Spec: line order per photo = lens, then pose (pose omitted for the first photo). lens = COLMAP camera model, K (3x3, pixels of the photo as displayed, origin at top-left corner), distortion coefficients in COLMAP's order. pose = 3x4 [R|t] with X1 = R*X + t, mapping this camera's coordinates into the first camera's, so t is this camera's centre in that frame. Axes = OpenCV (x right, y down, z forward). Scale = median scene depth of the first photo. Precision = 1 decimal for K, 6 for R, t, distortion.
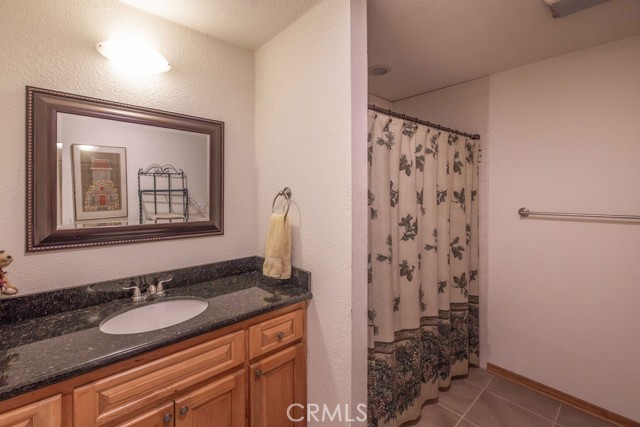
lens RADIAL K [[269.7, 0, 321.7], [0, 269.7, 197.4], [0, 0, 1]] dist [0.002598, -0.000315]
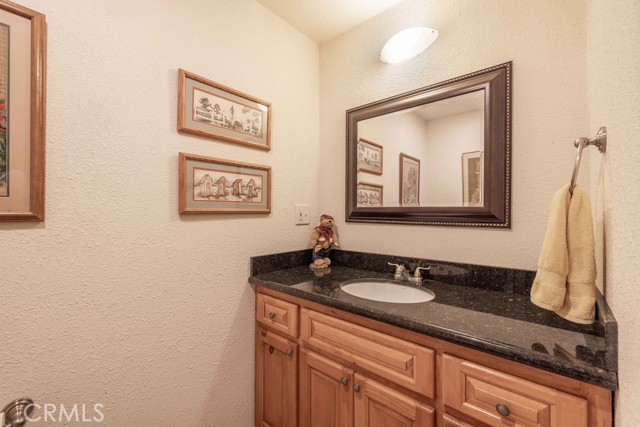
lens RADIAL K [[269.7, 0, 320.0], [0, 269.7, 212.6], [0, 0, 1]] dist [0.002598, -0.000315]
pose [[0.125636, -0.000671, -0.992076, 0.351183], [-0.009326, 0.999955, -0.001858, 0.148017], [0.992033, 0.009486, 0.125624, 0.634590]]
